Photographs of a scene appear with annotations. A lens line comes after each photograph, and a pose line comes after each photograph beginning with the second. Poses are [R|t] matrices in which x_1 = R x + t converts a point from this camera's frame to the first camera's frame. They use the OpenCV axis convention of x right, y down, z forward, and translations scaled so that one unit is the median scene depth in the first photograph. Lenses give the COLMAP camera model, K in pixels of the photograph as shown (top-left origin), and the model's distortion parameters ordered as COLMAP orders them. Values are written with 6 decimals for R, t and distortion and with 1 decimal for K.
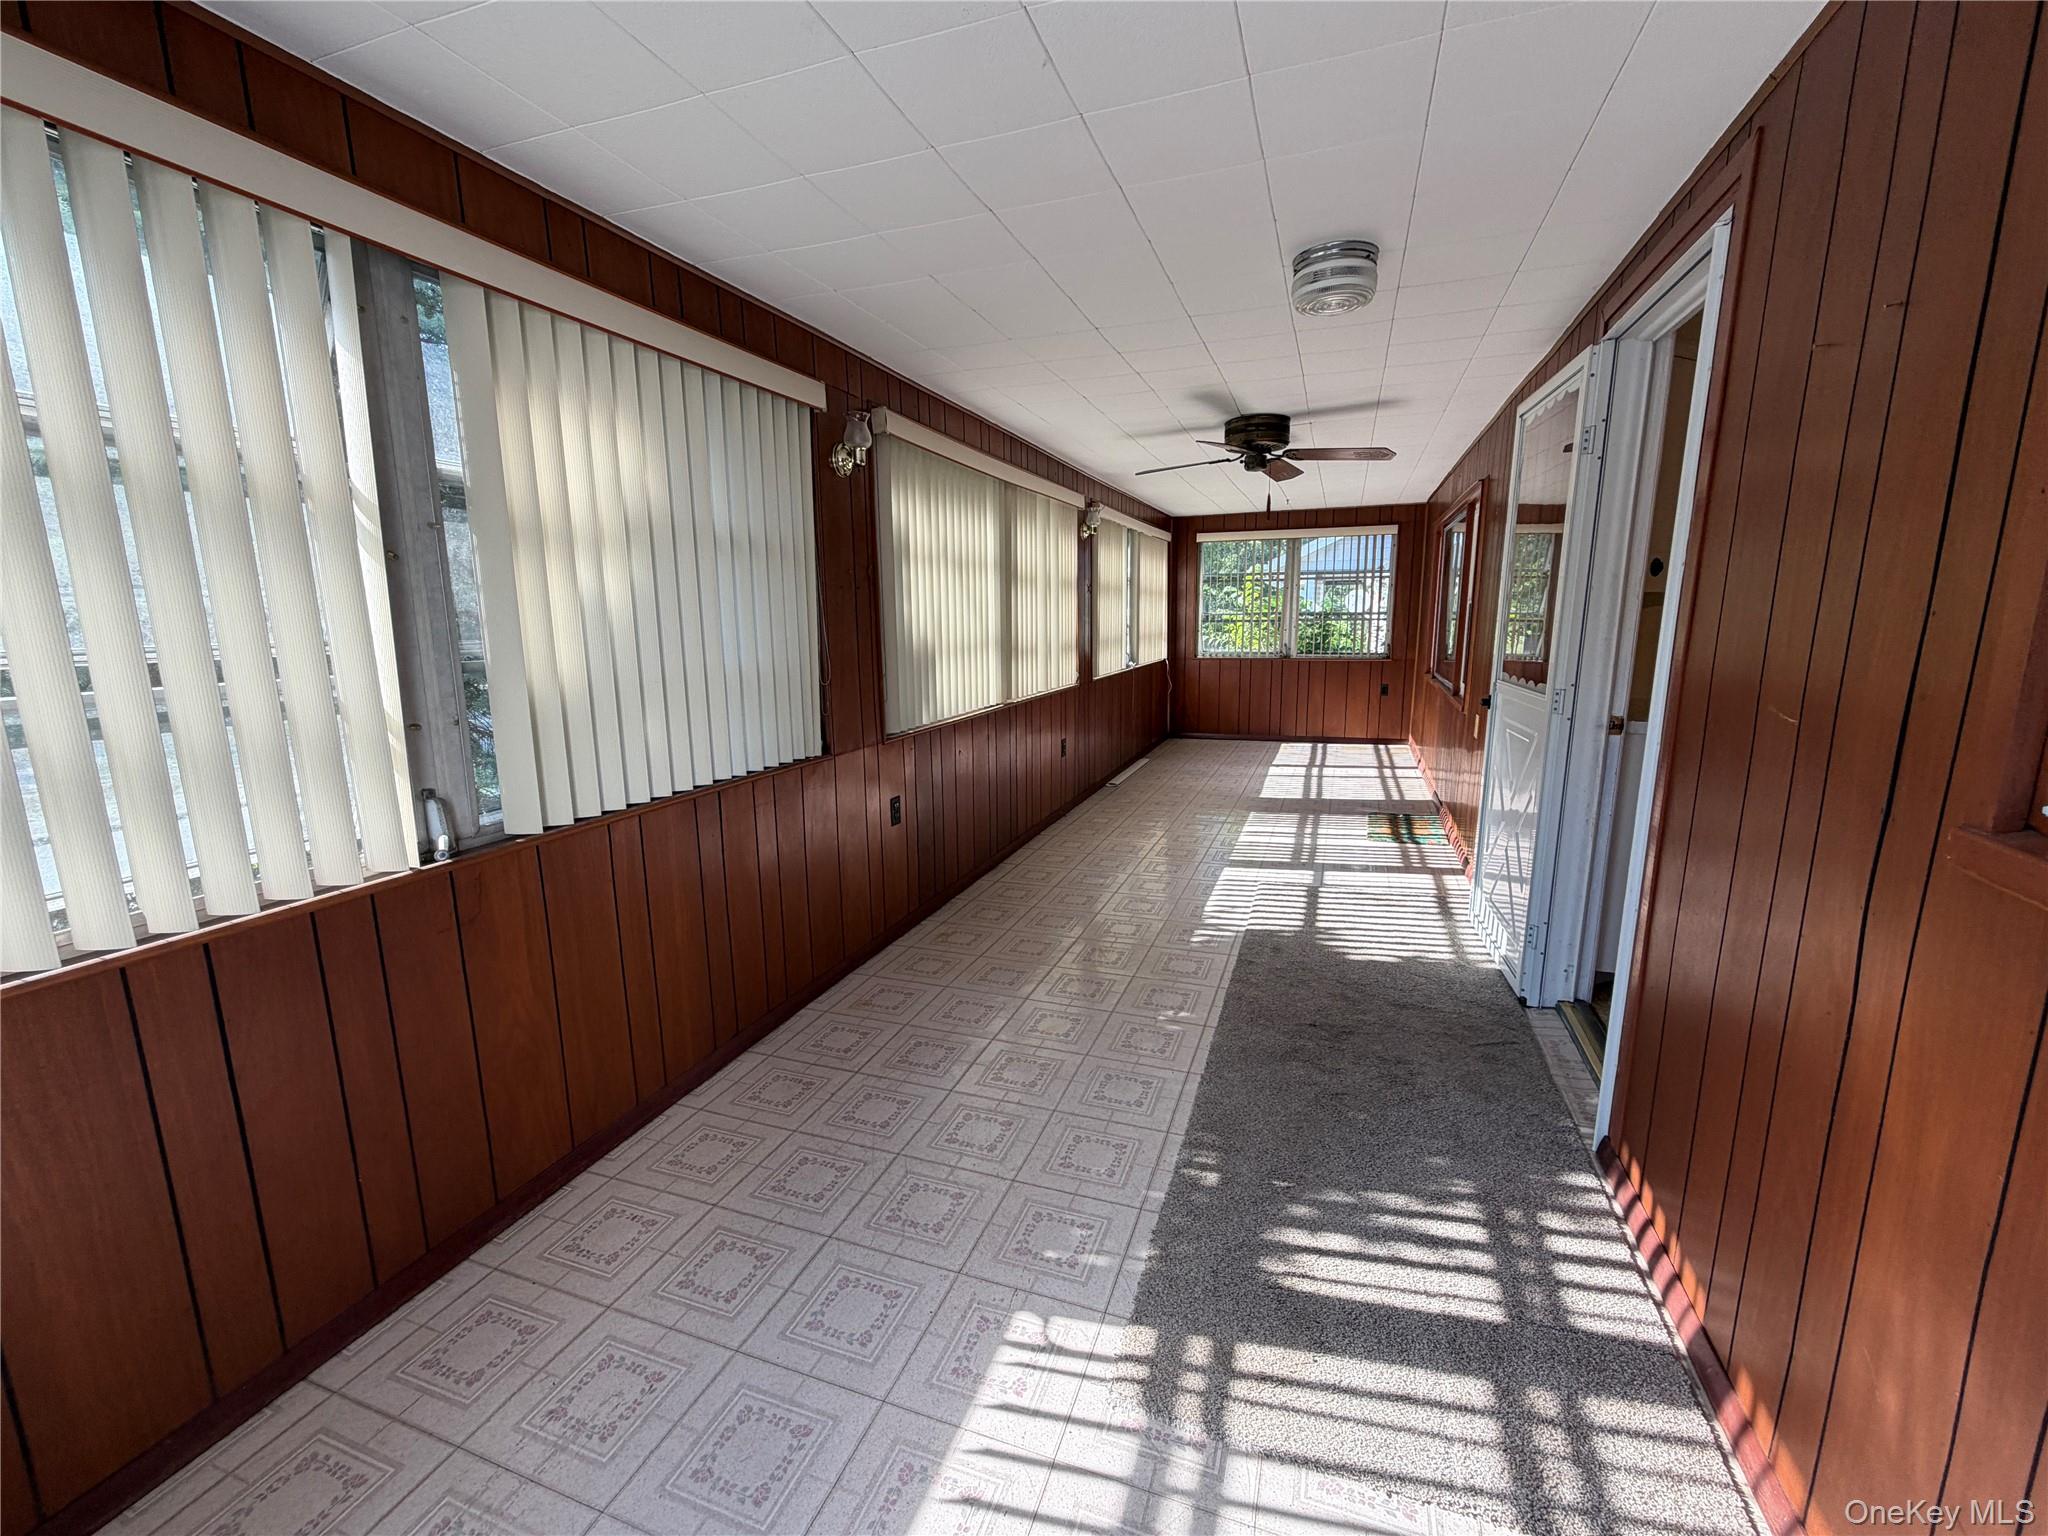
lens RADIAL K [[818.5, 0, 1015.1], [0, 818.5, 764.9], [0, 0, 1]] dist [0.001153, 0.000156]
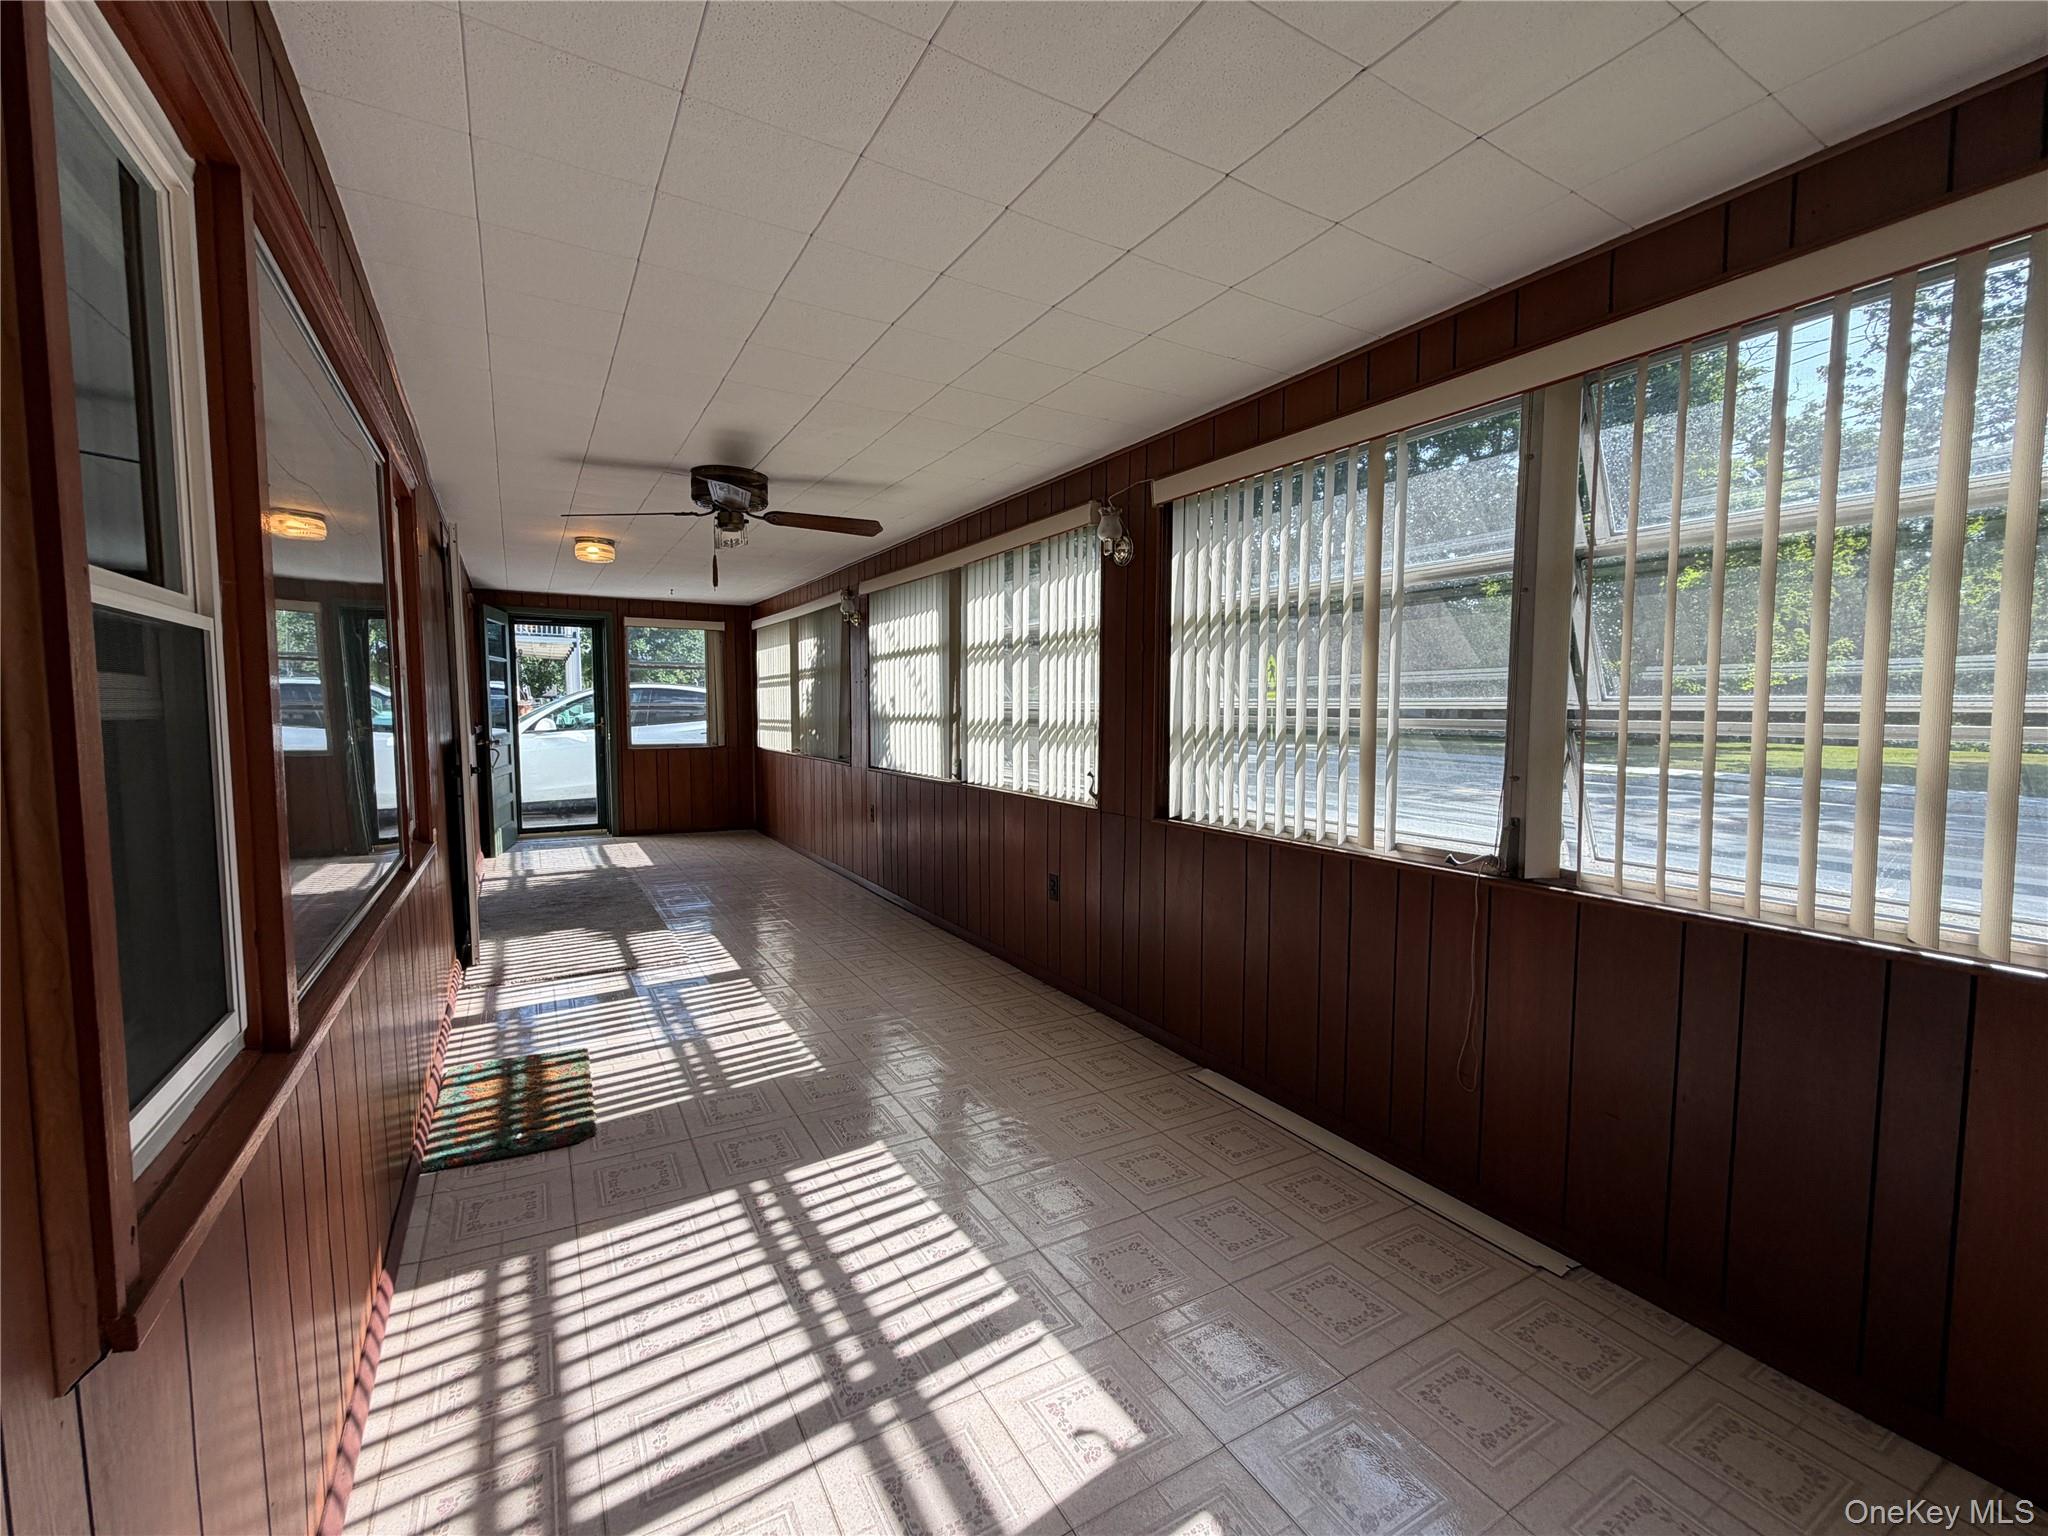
lens RADIAL K [[818.5, 0, 1015.1], [0, 818.5, 764.9], [0, 0, 1]] dist [0.001153, 0.000156]
pose [[-0.607149, 0.063620, -0.792037, 0.816454], [-0.142322, 0.971962, 0.187172, -0.323844], [0.781738, 0.226366, -0.581072, 1.801940]]
